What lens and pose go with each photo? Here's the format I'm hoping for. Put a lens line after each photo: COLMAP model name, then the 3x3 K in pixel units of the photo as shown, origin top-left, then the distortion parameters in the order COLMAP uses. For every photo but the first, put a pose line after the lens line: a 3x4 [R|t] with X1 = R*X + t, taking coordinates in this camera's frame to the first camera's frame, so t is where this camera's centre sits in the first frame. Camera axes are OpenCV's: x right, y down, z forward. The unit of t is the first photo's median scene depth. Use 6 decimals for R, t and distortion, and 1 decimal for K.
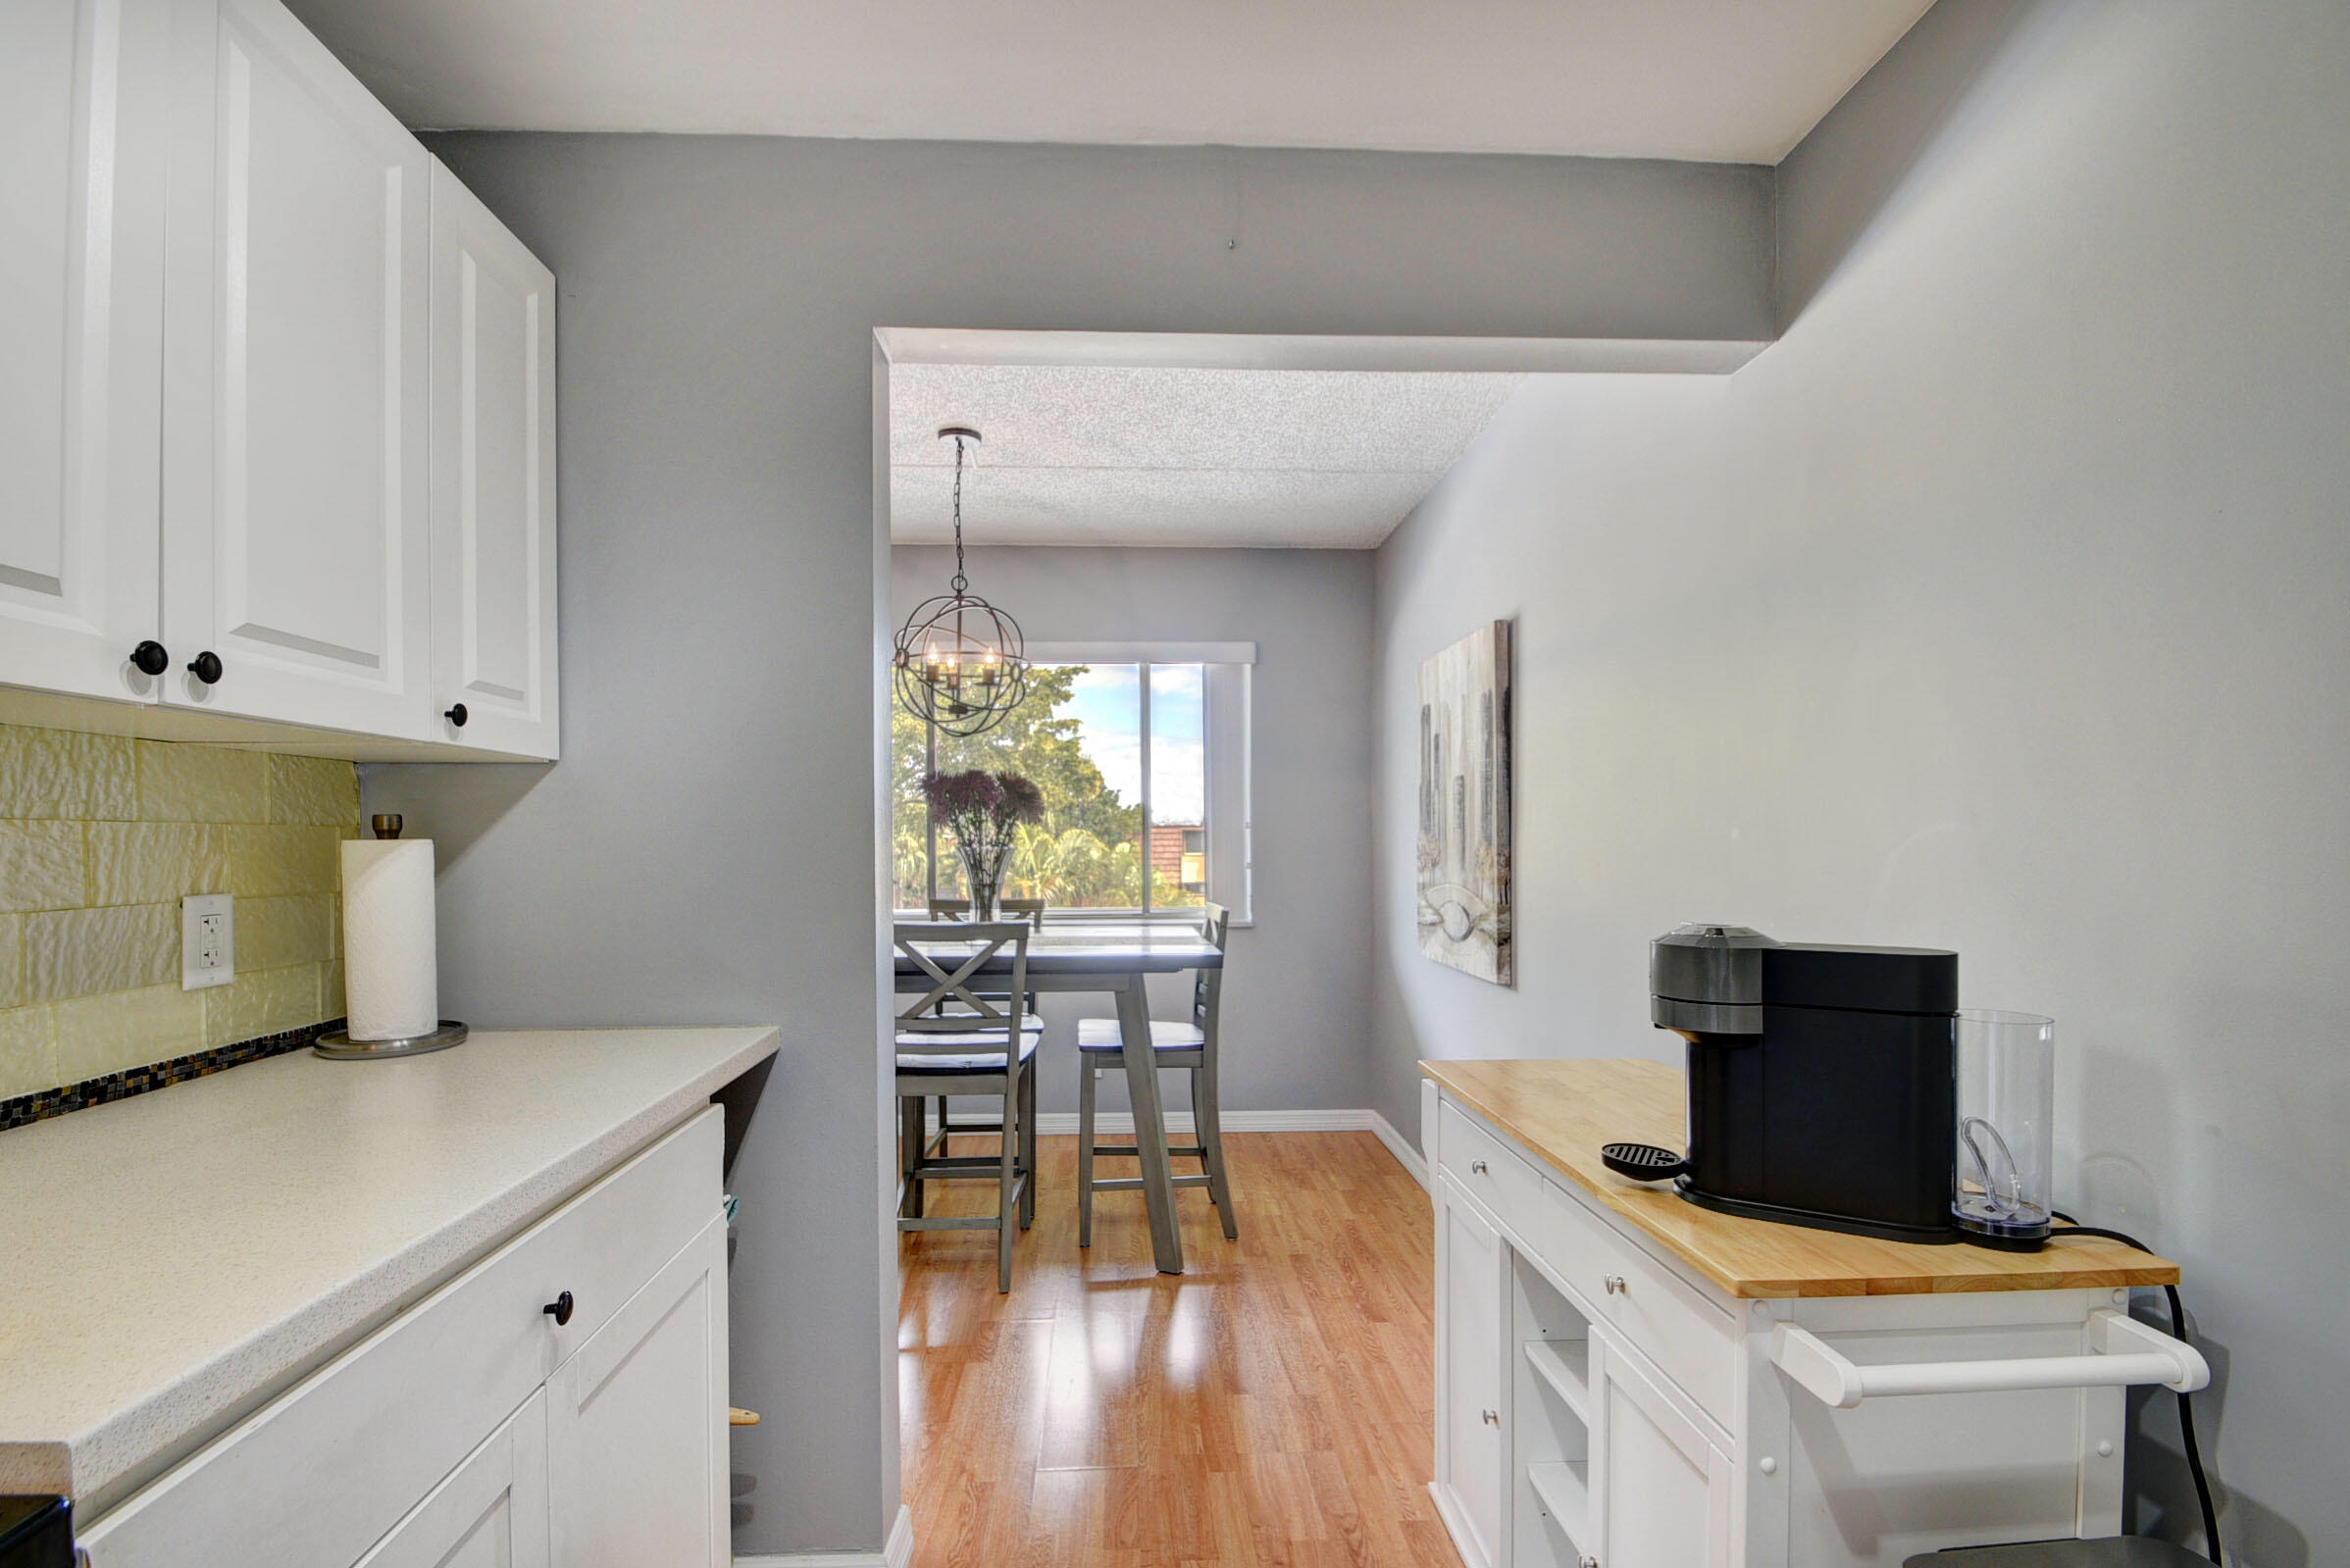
lens RADIAL K [[1041.8, 0, 1133.1], [0, 1041.8, 851.2], [0, 0, 1]] dist [-0.000198, -0.007513]
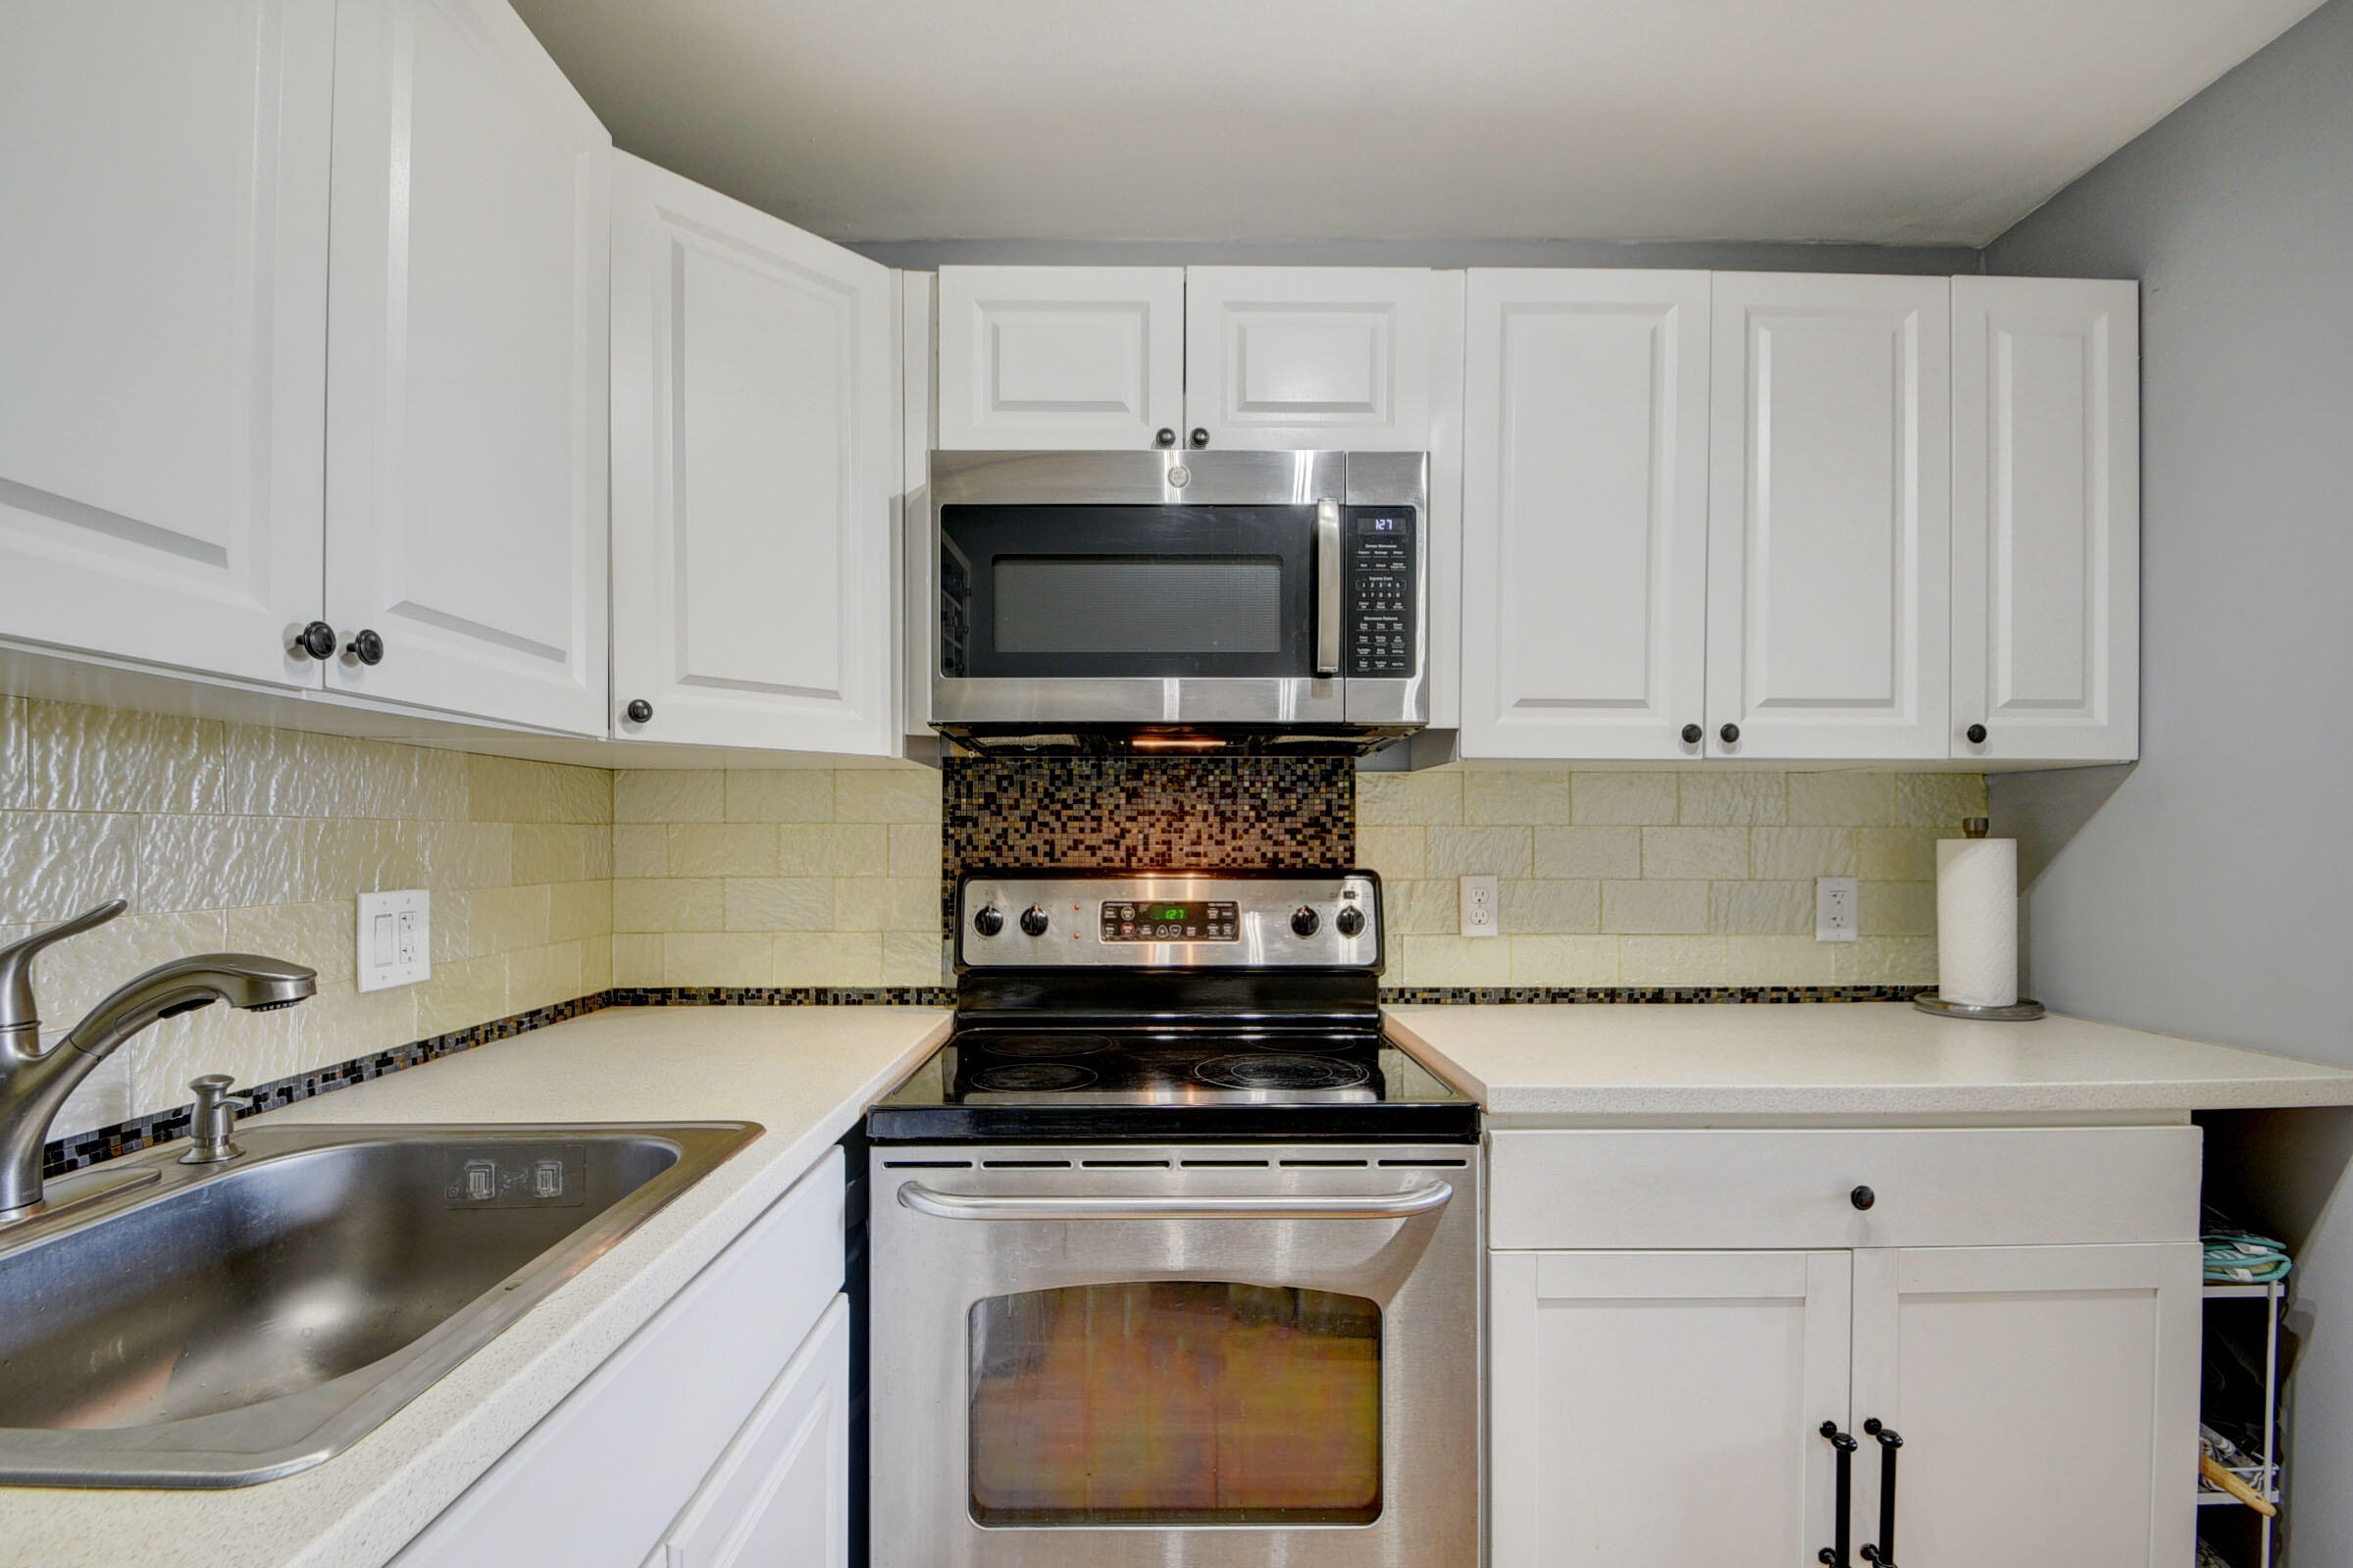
lens RADIAL K [[1043.1, 0, 1191.8], [0, 1043.1, 844.4], [0, 0, 1]] dist [-0.000198, -0.007513]
pose [[-0.000279, 0.006558, -0.999978, 0.559509], [-0.012626, 0.999899, 0.006561, -0.001373], [0.999920, 0.012628, -0.000196, 0.111940]]
